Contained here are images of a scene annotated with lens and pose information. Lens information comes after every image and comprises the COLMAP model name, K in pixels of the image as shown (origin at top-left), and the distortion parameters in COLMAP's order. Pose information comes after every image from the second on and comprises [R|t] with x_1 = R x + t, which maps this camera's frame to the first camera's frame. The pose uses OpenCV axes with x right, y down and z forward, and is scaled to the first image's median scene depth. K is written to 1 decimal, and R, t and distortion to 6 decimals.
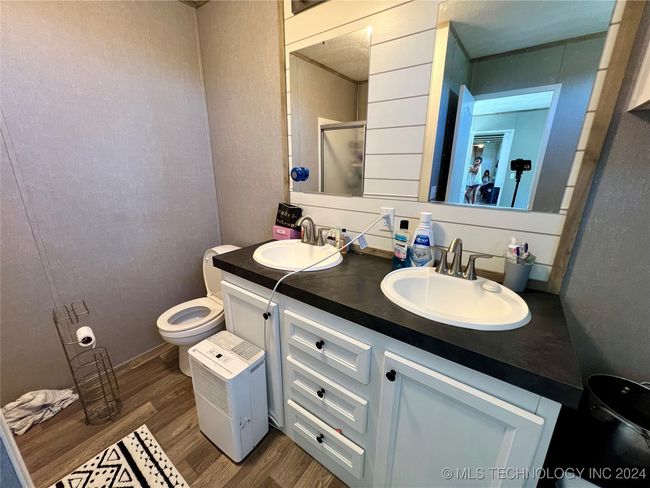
lens RADIAL K [[260.0, 0, 325.1], [0, 260.0, 243.6], [0, 0, 1]] dist [0.001643, -0.000449]
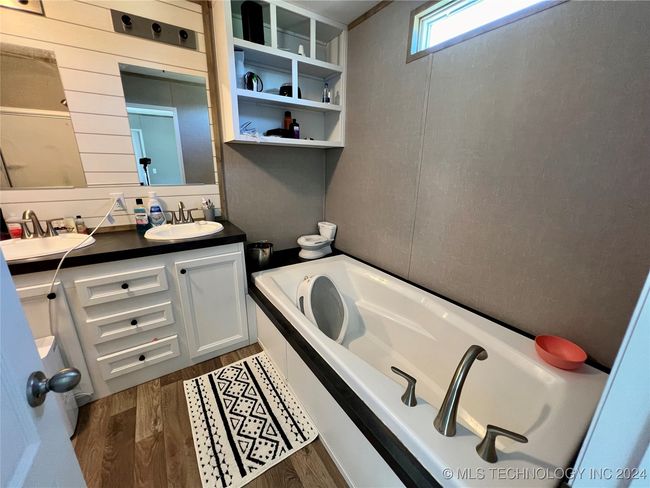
lens RADIAL K [[260.0, 0, 326.4], [0, 260.0, 242.6], [0, 0, 1]] dist [0.001643, -0.000449]
pose [[0.347440, -0.274110, 0.896744, -0.765200], [0.258969, 0.947176, 0.189189, 0.153879], [-0.901233, 0.166498, 0.400072, -0.563750]]
